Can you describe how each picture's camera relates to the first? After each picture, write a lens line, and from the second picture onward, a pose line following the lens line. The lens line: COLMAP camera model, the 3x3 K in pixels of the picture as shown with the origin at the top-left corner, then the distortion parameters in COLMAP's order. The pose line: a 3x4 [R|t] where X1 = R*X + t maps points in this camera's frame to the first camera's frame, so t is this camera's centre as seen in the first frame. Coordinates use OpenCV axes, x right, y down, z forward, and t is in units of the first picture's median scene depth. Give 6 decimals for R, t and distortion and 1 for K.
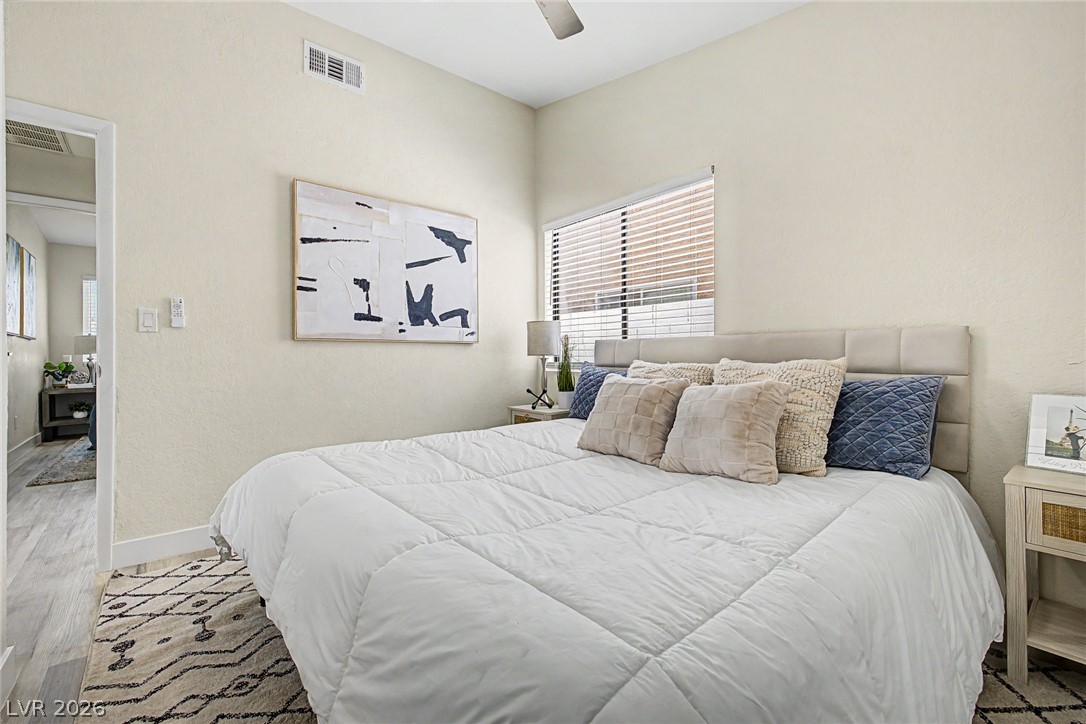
lens RADIAL K [[460.7, 0, 542.2], [0, 460.7, 357.5], [0, 0, 1]] dist [0.002405, 0.000075]
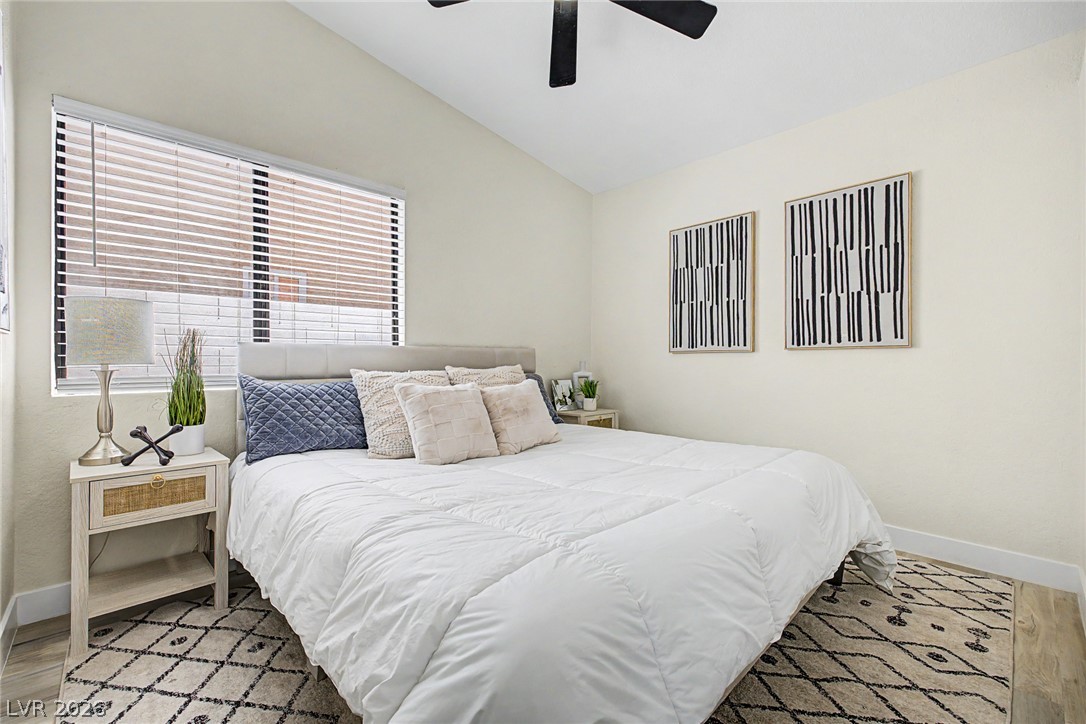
lens RADIAL K [[456.5, 0, 538.7], [0, 456.5, 358.9], [0, 0, 1]] dist [0.002521, -0.000140]
pose [[-0.045916, 0.021537, 0.998713, -0.595359], [0.014069, 0.999682, -0.020911, 0.008125], [-0.998846, 0.013091, -0.046205, 0.617044]]
